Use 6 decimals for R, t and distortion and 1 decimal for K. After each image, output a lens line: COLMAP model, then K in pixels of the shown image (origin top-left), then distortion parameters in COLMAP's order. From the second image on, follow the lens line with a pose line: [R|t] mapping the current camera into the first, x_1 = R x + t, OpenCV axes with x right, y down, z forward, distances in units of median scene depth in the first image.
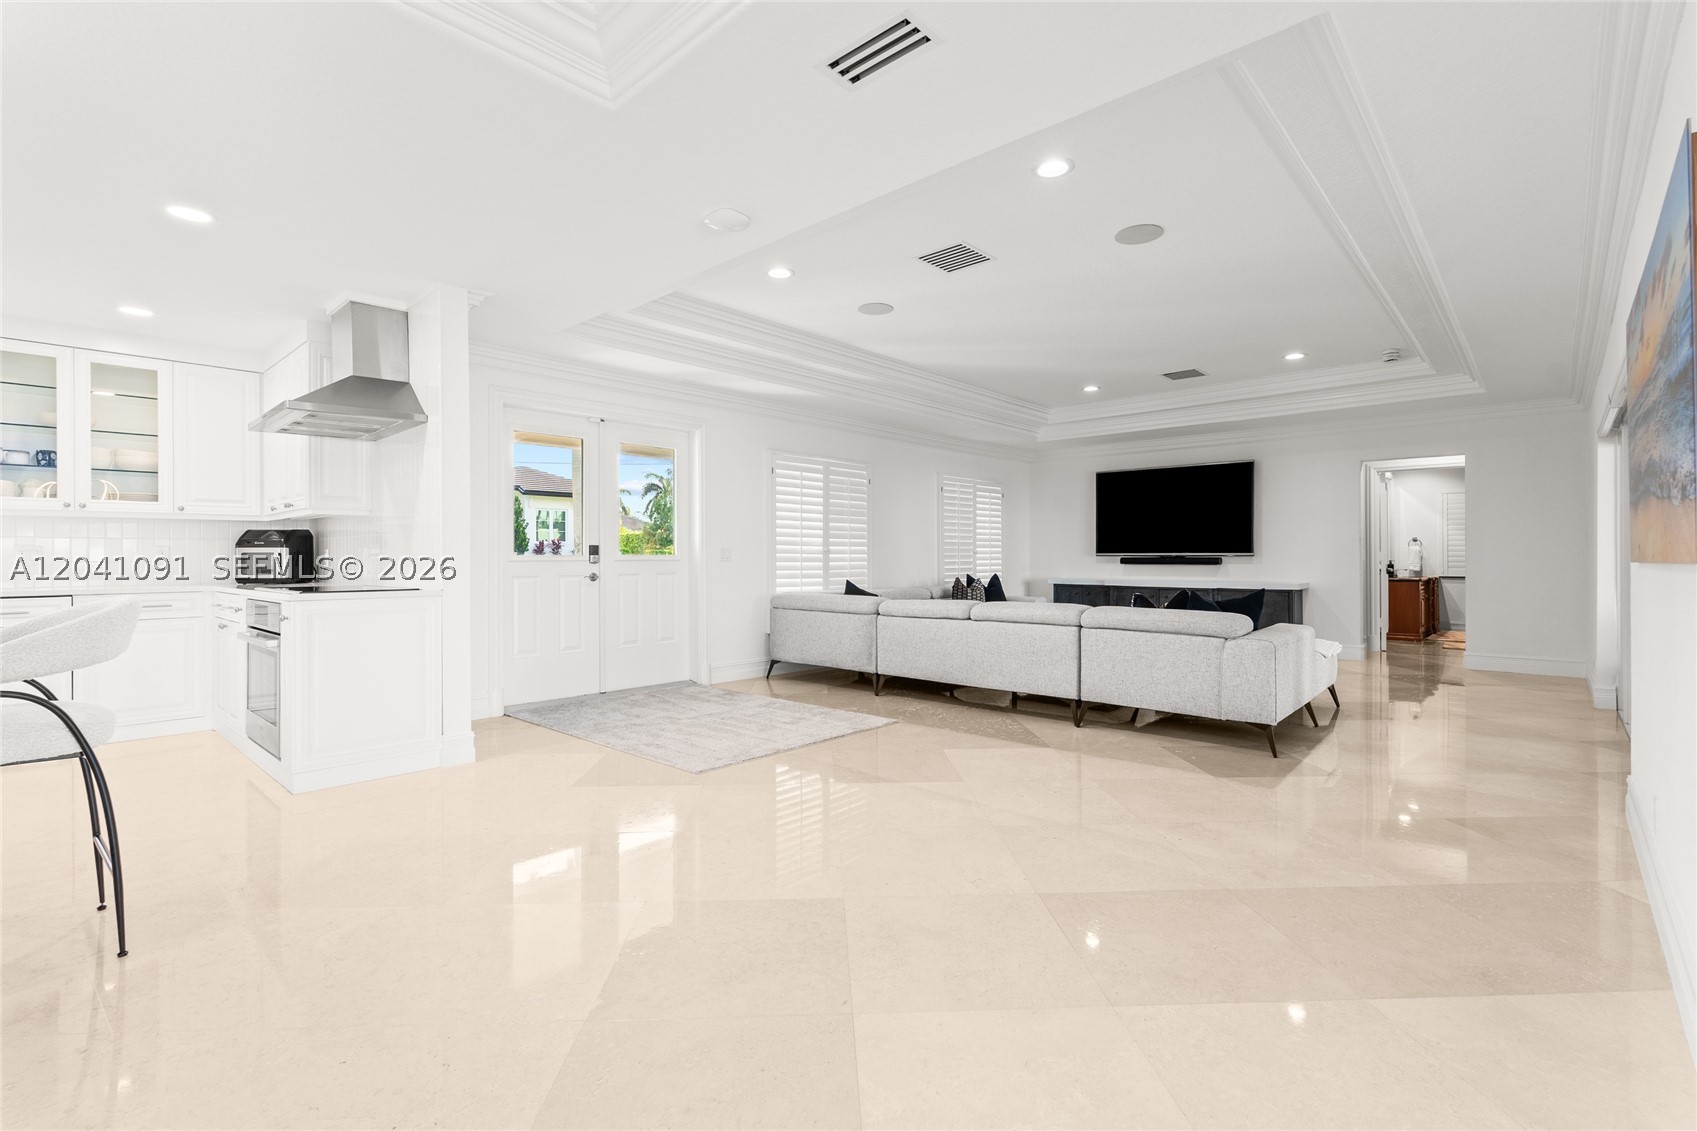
lens RADIAL K [[759.5, 0, 851.6], [0, 759.5, 560.9], [0, 0, 1]] dist [-0.001129, -0.002676]
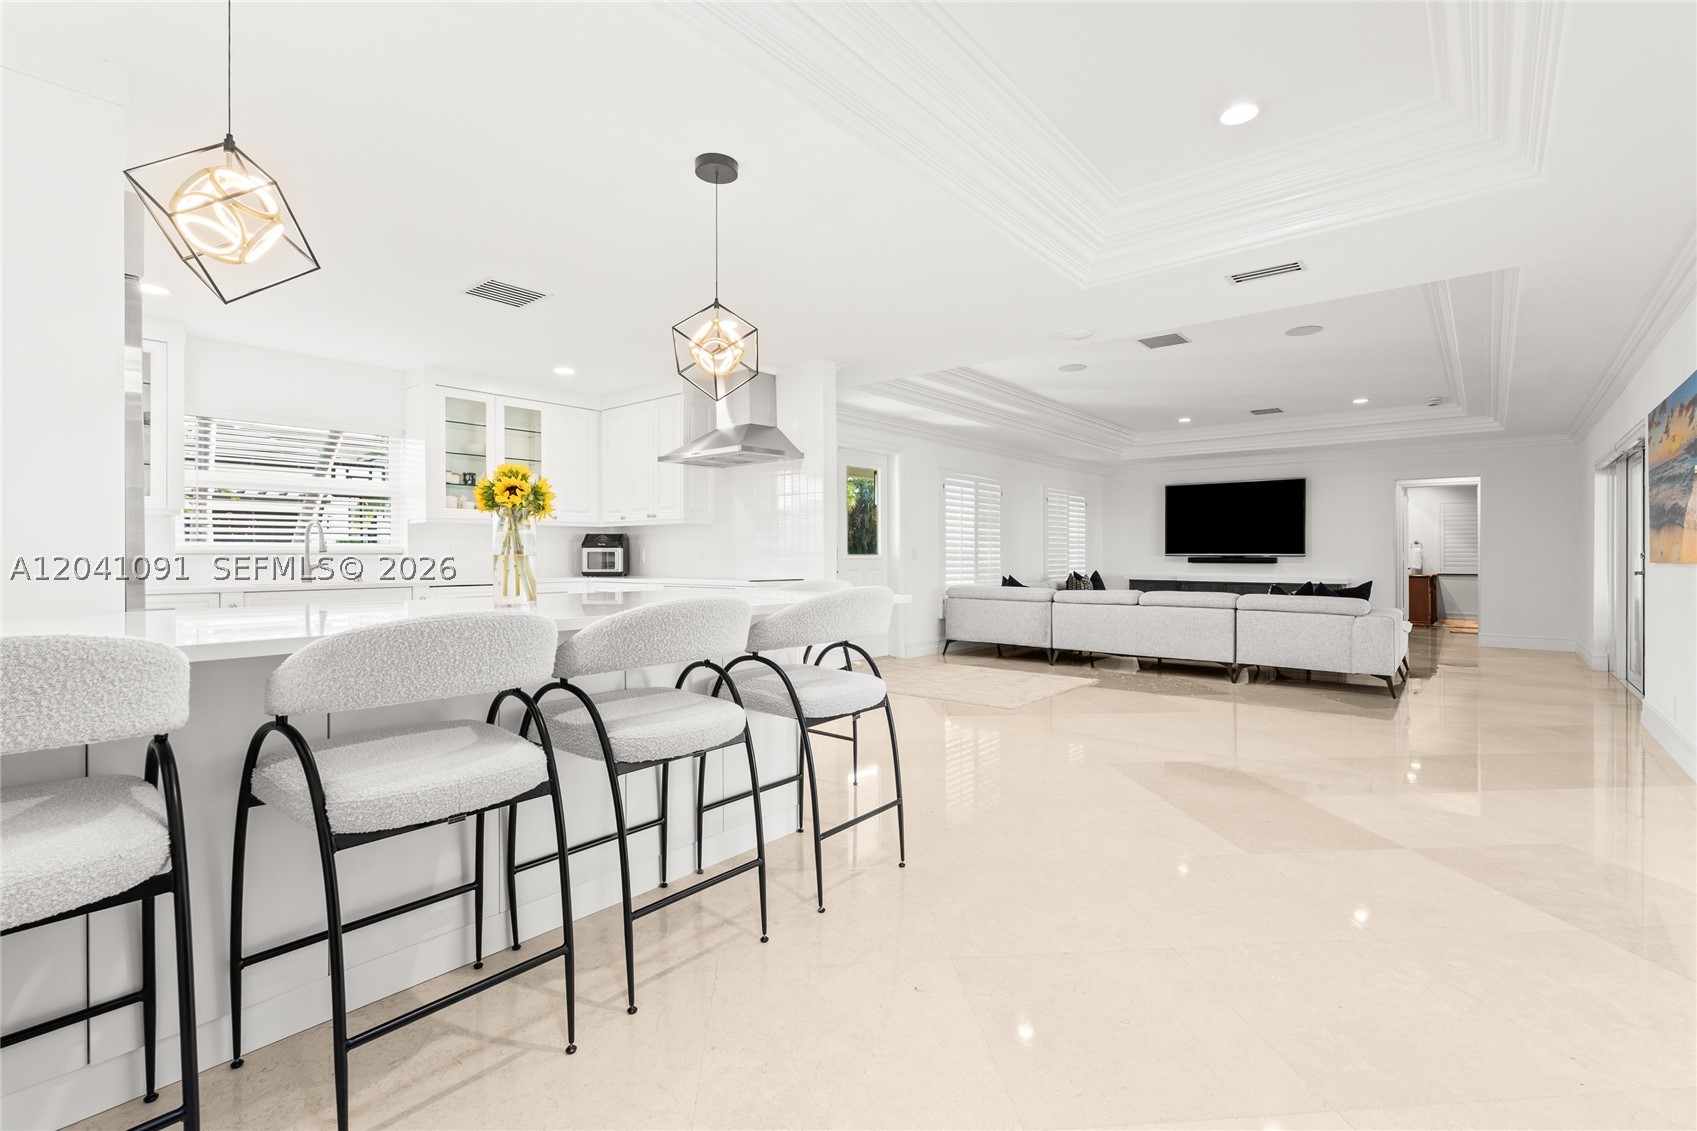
lens RADIAL K [[759.5, 0, 846.3], [0, 759.5, 563.6], [0, 0, 1]] dist [-0.001129, -0.002676]
pose [[0.998974, 0.002948, 0.045186, -0.317933], [-0.003233, 0.999975, 0.006229, -0.000460], [-0.045167, -0.006368, 0.998959, -0.224458]]
